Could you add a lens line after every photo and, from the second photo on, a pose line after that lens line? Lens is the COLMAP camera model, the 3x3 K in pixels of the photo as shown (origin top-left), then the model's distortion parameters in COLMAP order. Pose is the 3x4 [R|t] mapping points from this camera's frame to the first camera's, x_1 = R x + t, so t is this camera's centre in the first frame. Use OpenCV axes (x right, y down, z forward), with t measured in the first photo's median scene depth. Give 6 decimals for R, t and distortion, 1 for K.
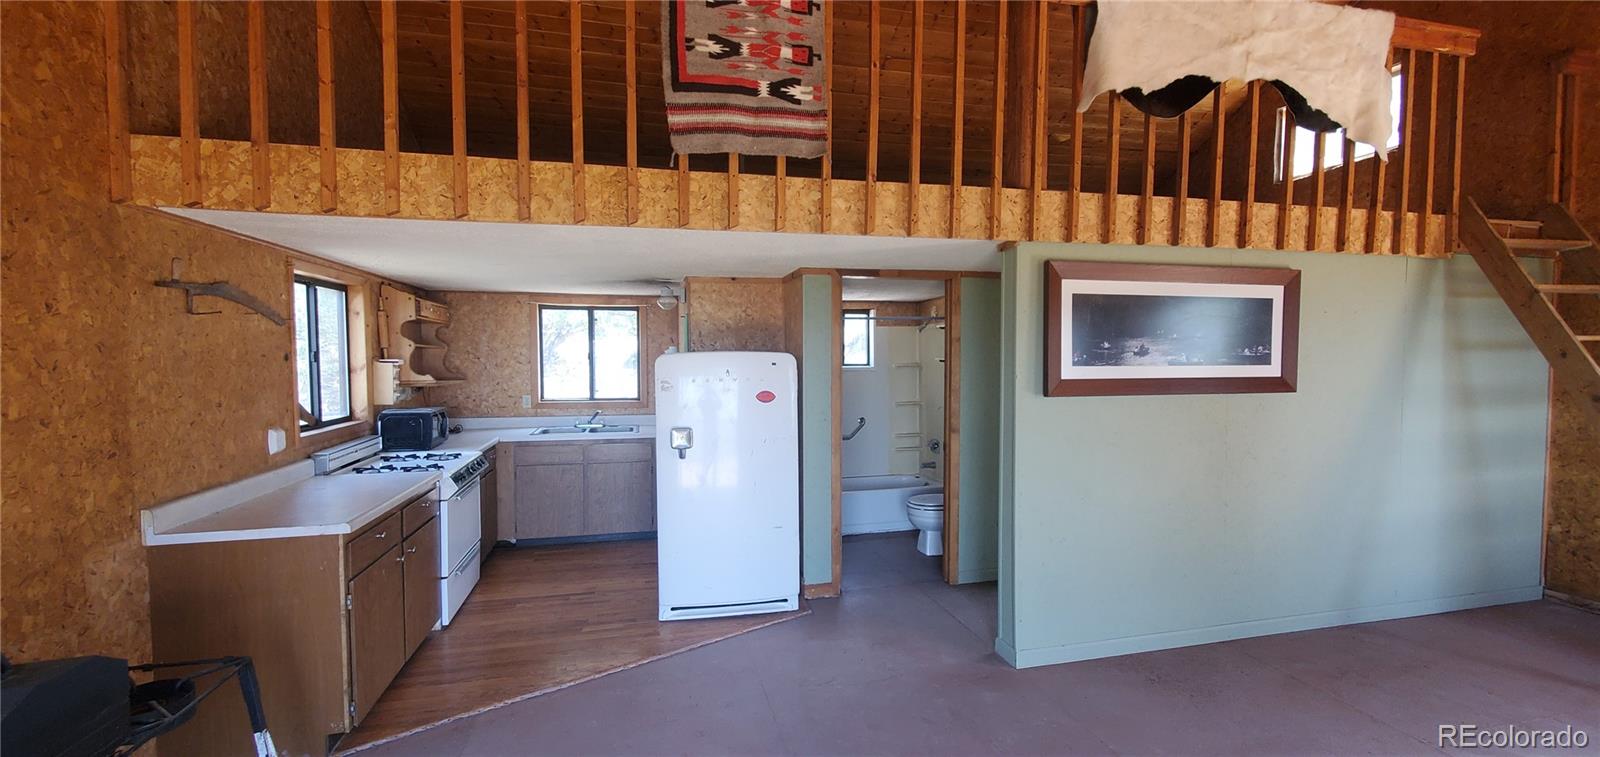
lens RADIAL K [[652.1, 0, 806.0], [0, 652.1, 376.7], [0, 0, 1]] dist [0.003809, -0.001083]
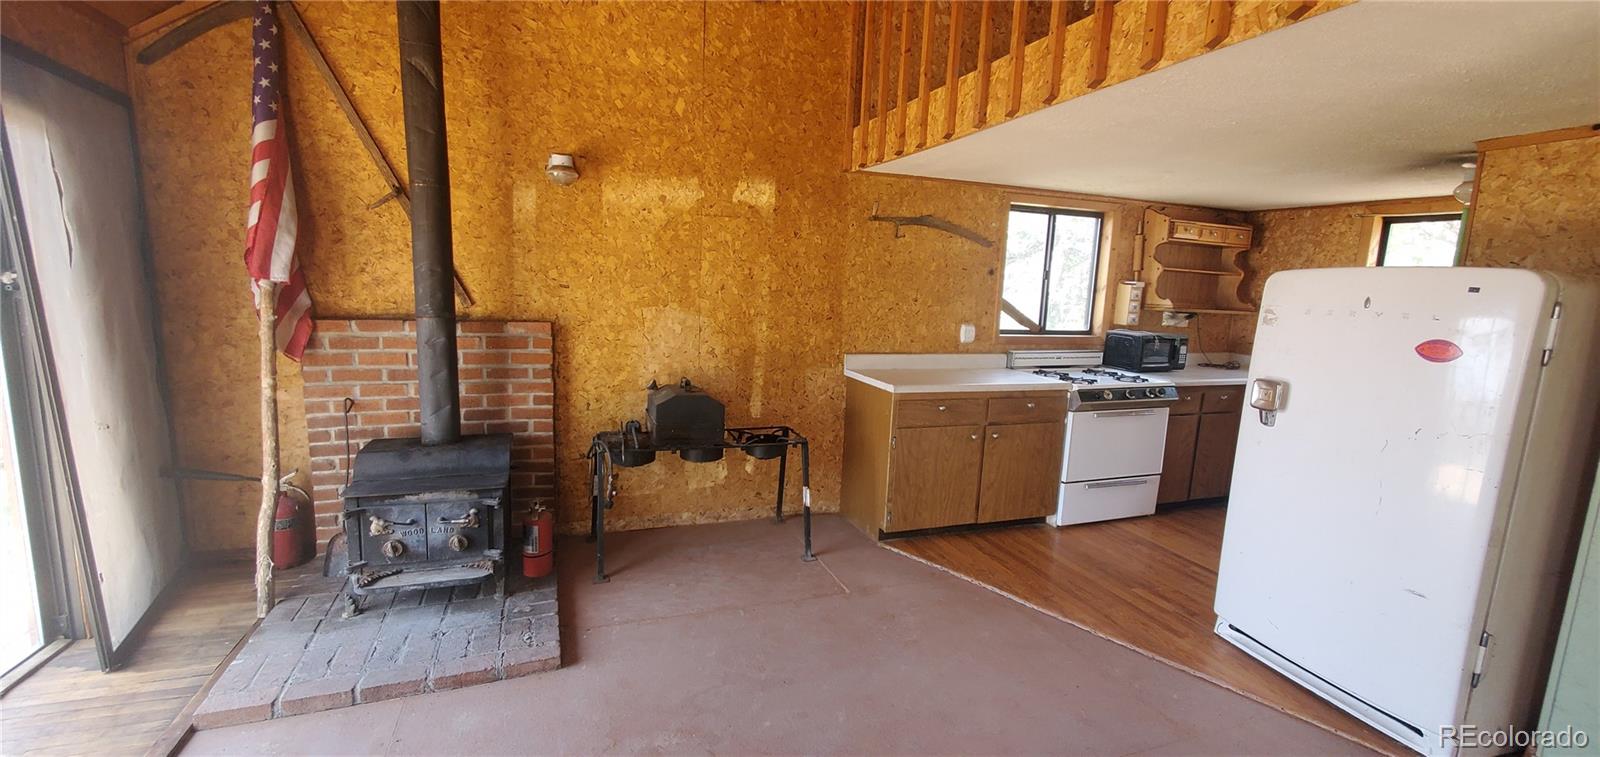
lens RADIAL K [[652.1, 0, 800.7], [0, 652.1, 375.9], [0, 0, 1]] dist [0.003809, -0.001083]
pose [[0.106386, 0.152746, -0.982523, 0.484028], [-0.076667, 0.986449, 0.145055, 0.015610], [0.991365, 0.059896, 0.116655, 0.499749]]
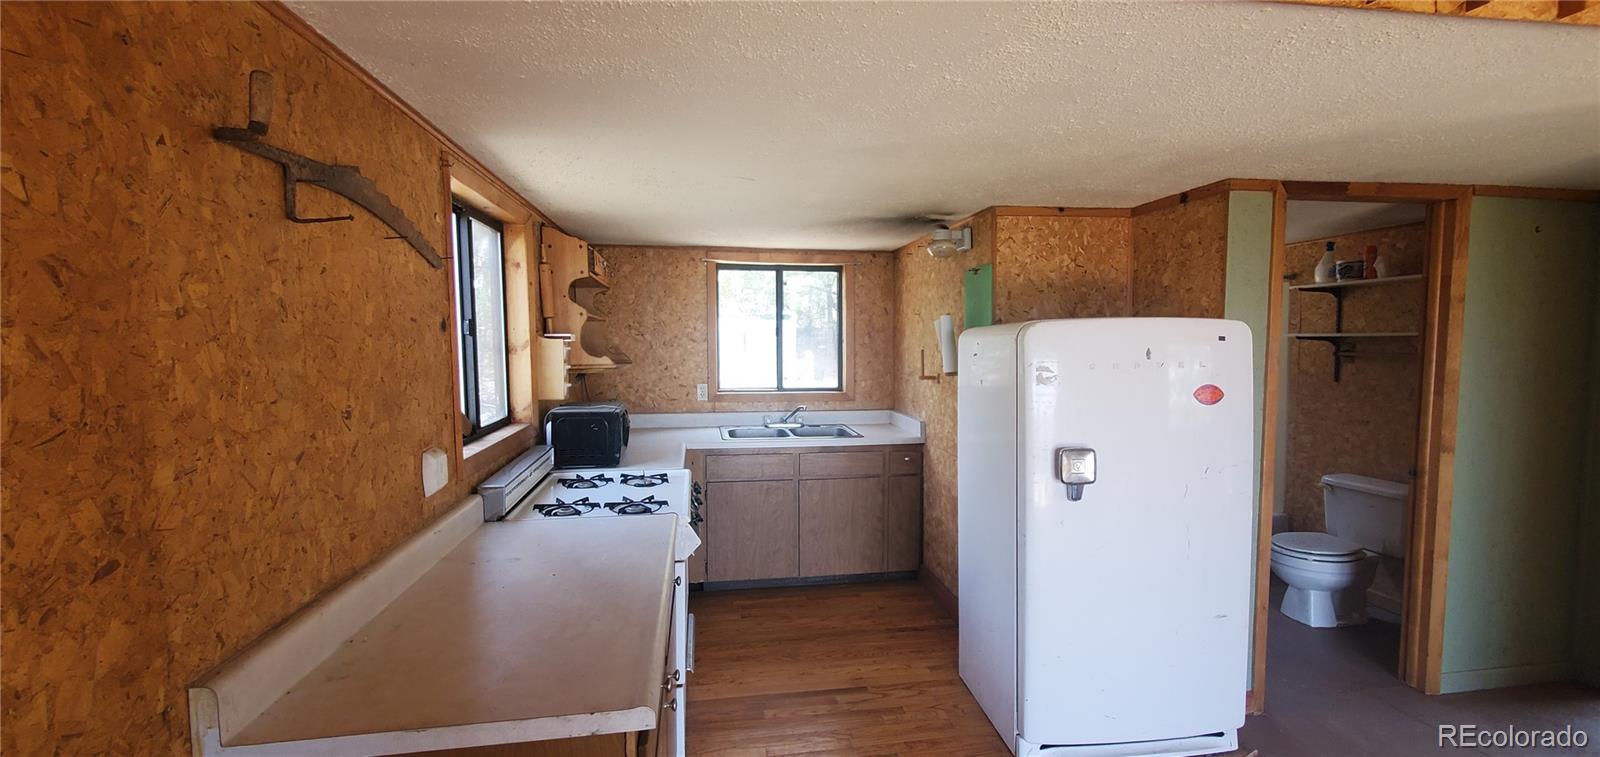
lens RADIAL K [[652.1, 0, 804.7], [0, 652.1, 377.8], [0, 0, 1]] dist [0.003809, -0.001083]
pose [[0.996525, 0.004177, -0.083184, -0.440614], [-0.001940, 0.999635, 0.026957, 0.000857], [0.083266, -0.026702, 0.996170, 0.461519]]
